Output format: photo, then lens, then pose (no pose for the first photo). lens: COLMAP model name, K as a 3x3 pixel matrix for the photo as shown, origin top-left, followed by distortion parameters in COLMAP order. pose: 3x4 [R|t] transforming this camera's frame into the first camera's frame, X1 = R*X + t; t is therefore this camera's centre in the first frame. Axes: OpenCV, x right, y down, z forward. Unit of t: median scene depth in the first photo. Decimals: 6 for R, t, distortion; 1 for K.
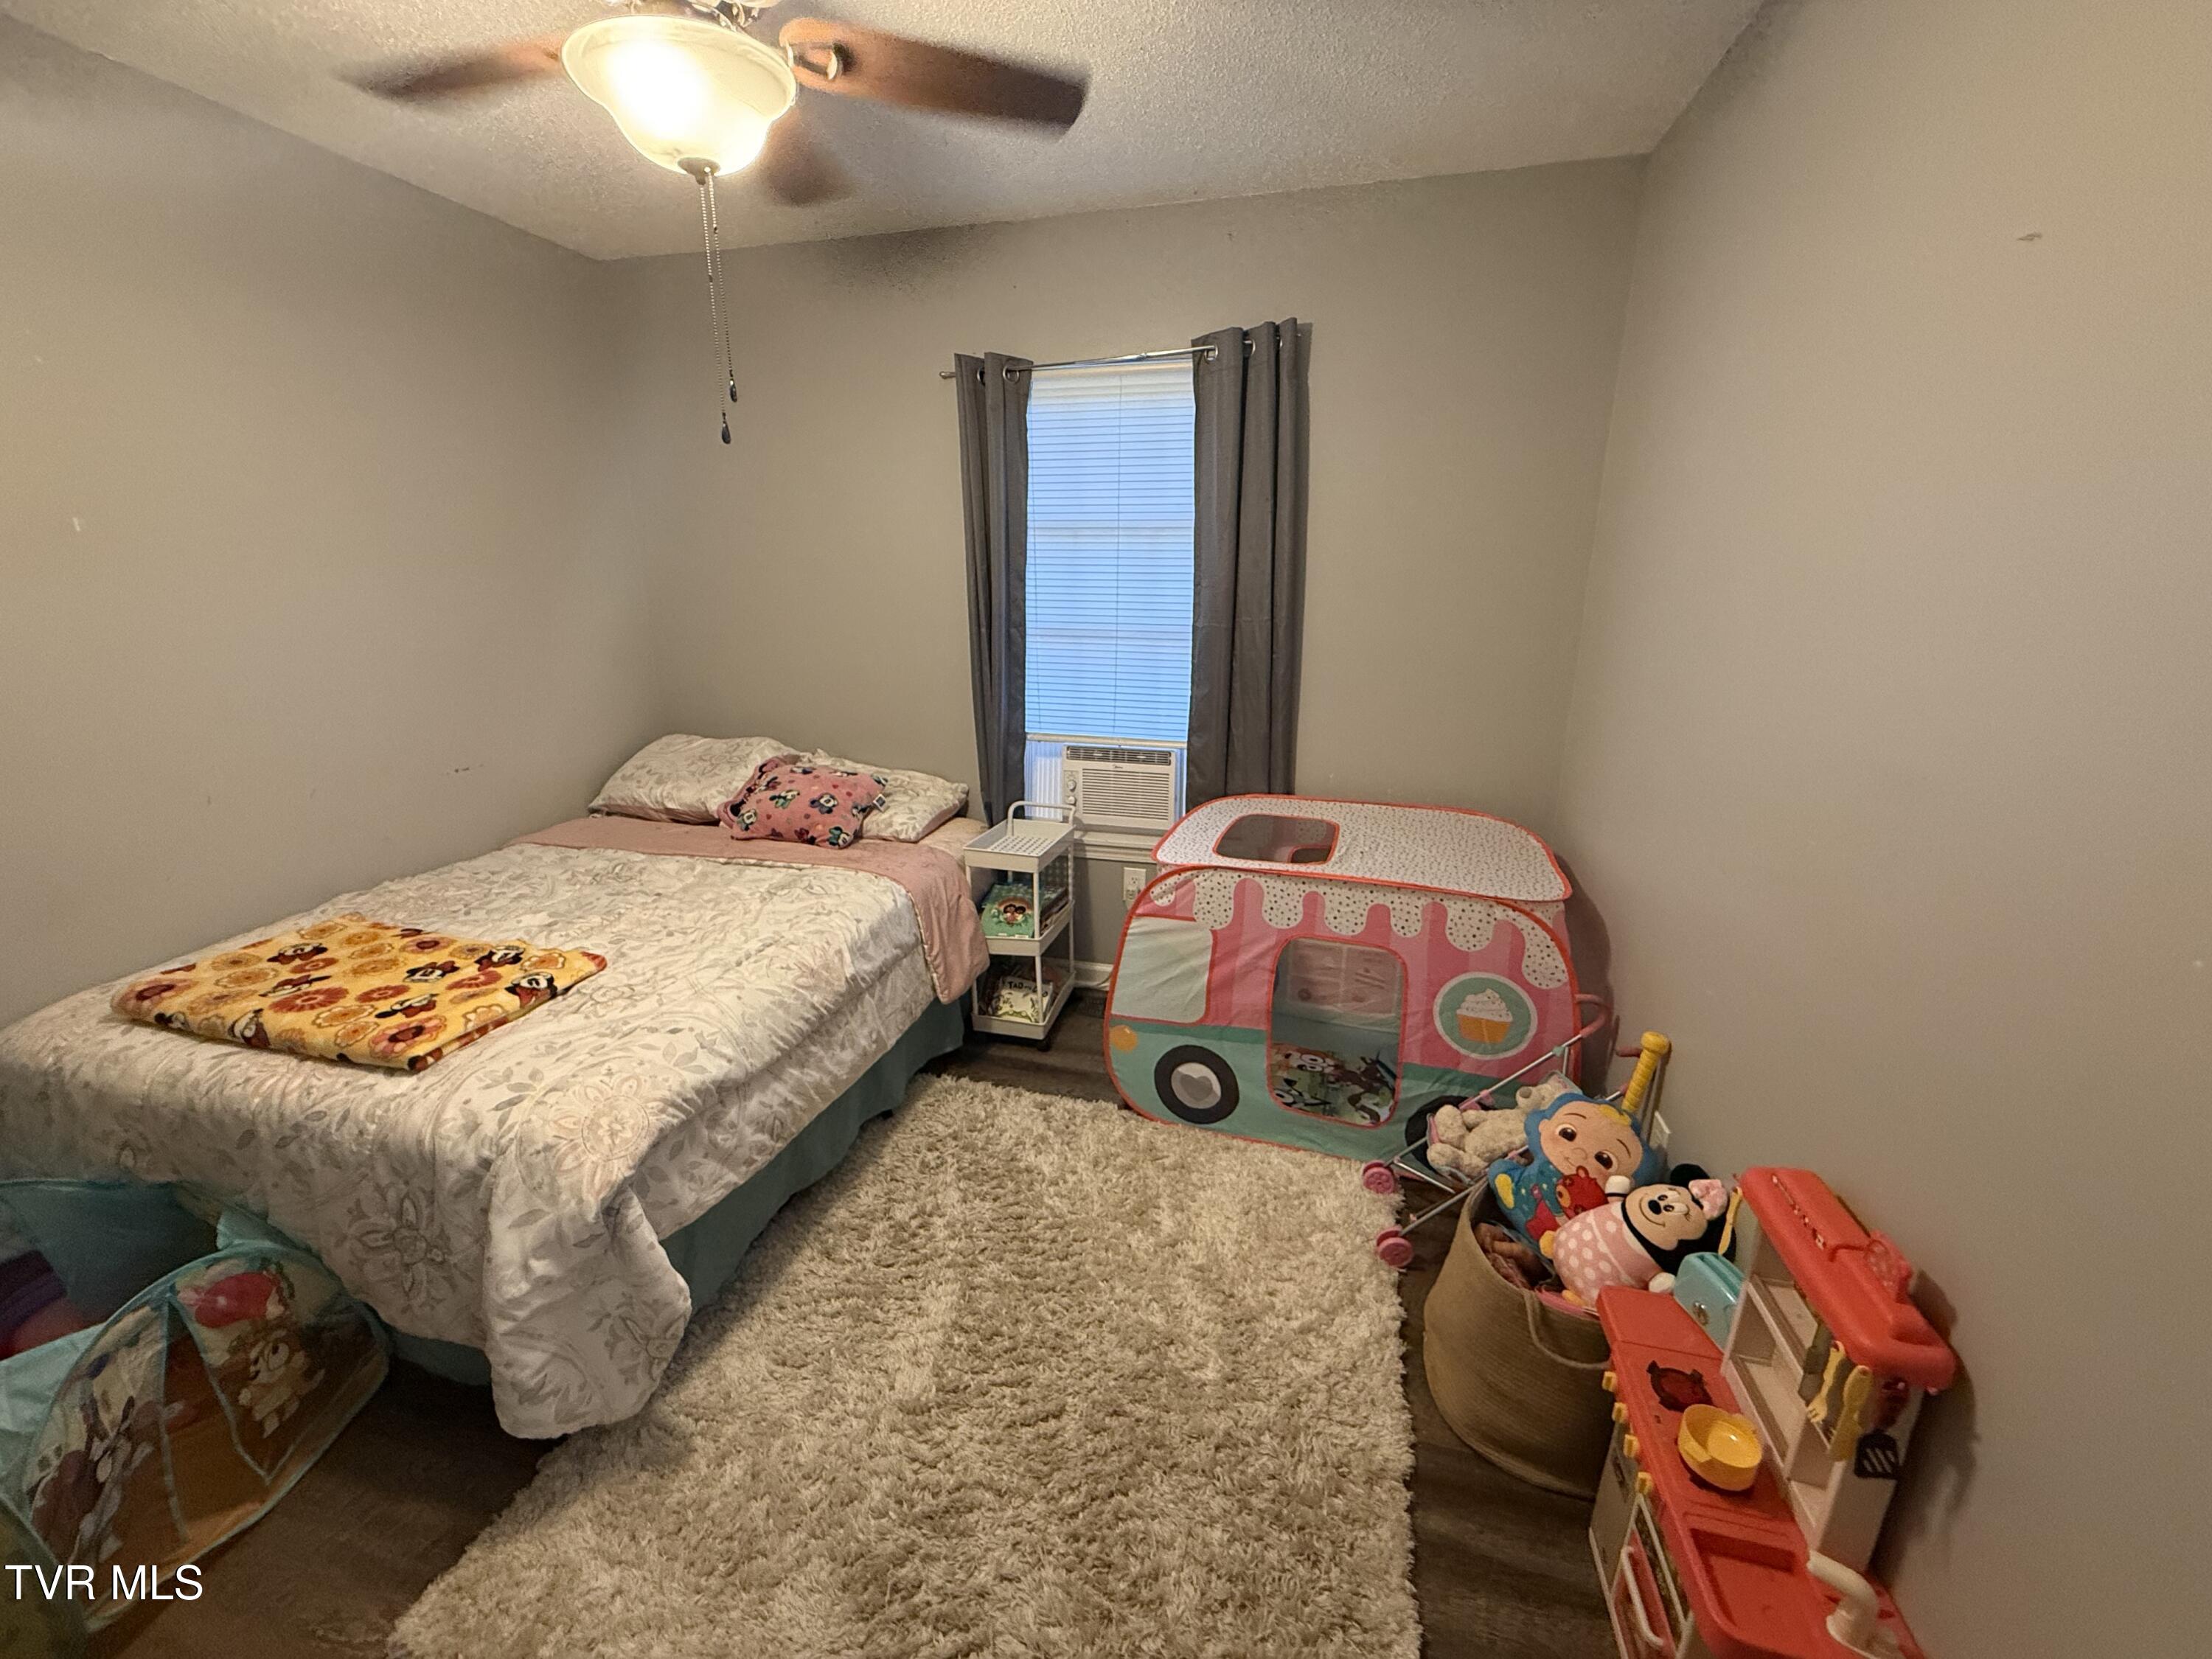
lens RADIAL K [[883.8, 0, 1101.8], [0, 883.8, 827.9], [0, 0, 1]] dist [-0.001233, 0.000219]
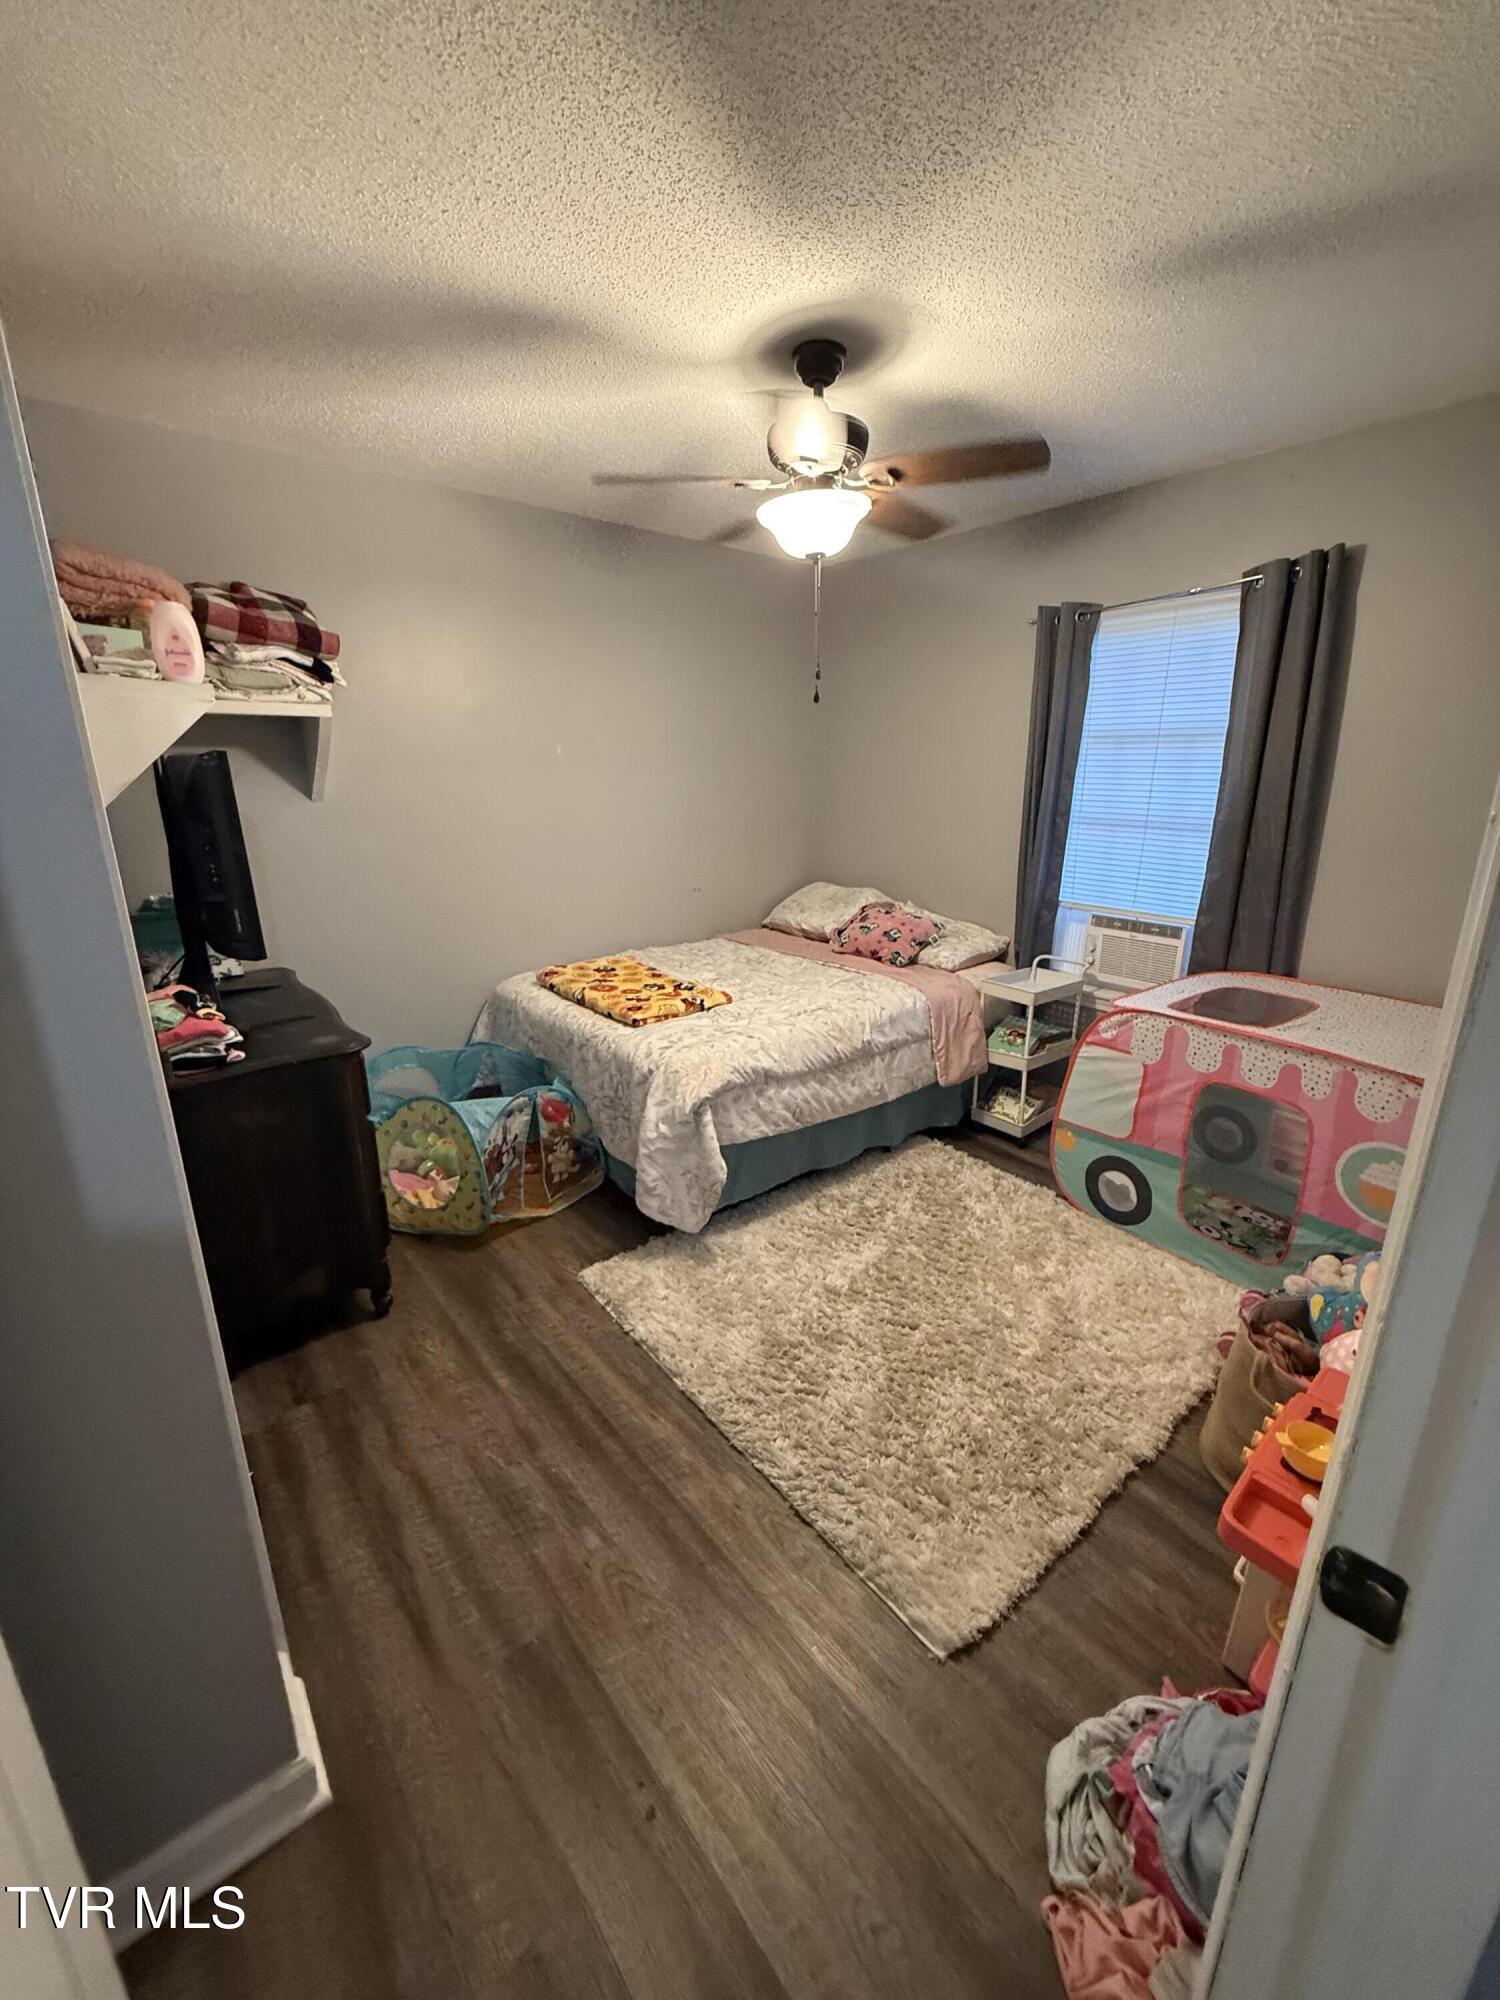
lens RADIAL K [[799.1, 0, 753.3], [0, 799.1, 994.6], [0, 0, 1]] dist [-0.001233, 0.000219]
pose [[0.818021, 0.154923, -0.553932, 0.332005], [-0.158255, 0.986496, 0.042200, 0.070232], [0.552990, 0.053142, 0.831492, -0.270614]]
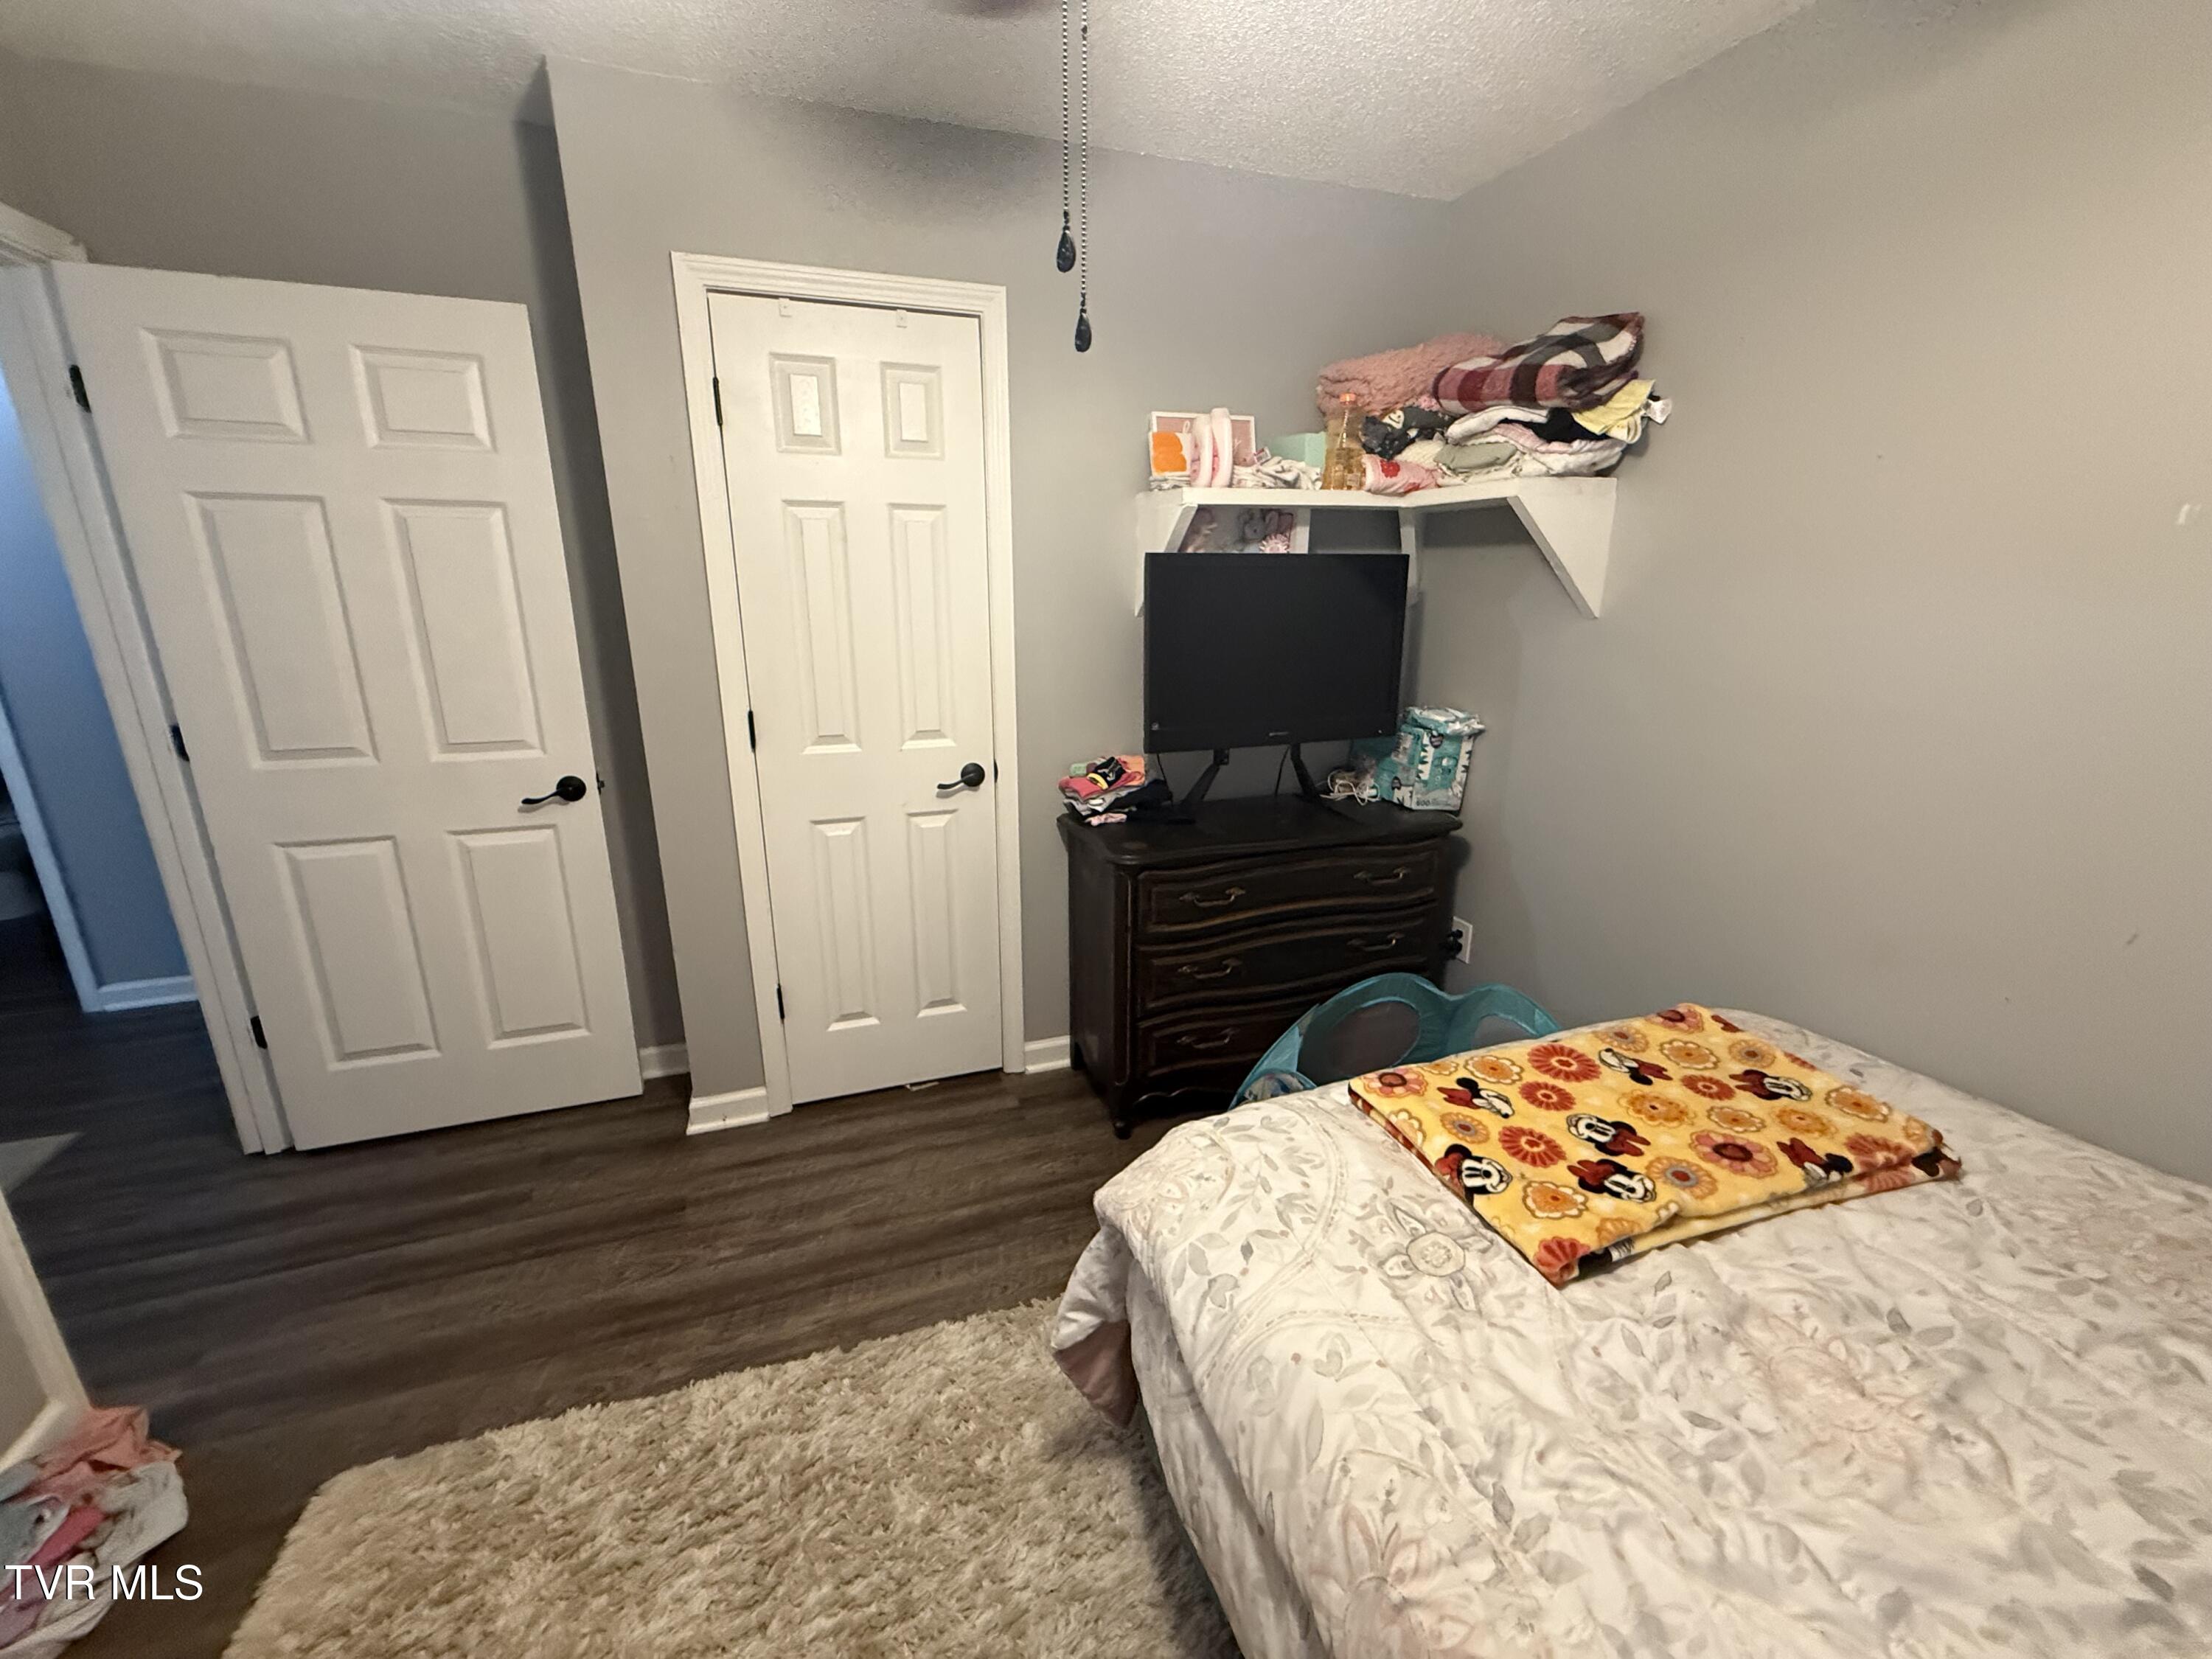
lens RADIAL K [[883.8, 0, 1101.8], [0, 883.8, 827.9], [0, 0, 1]] dist [-0.001233, 0.000219]
pose [[-0.824842, 0.150344, -0.545007, -0.059363], [-0.163615, 0.859266, 0.484657, -0.316779], [0.541171, 0.488937, -0.684160, 1.086758]]
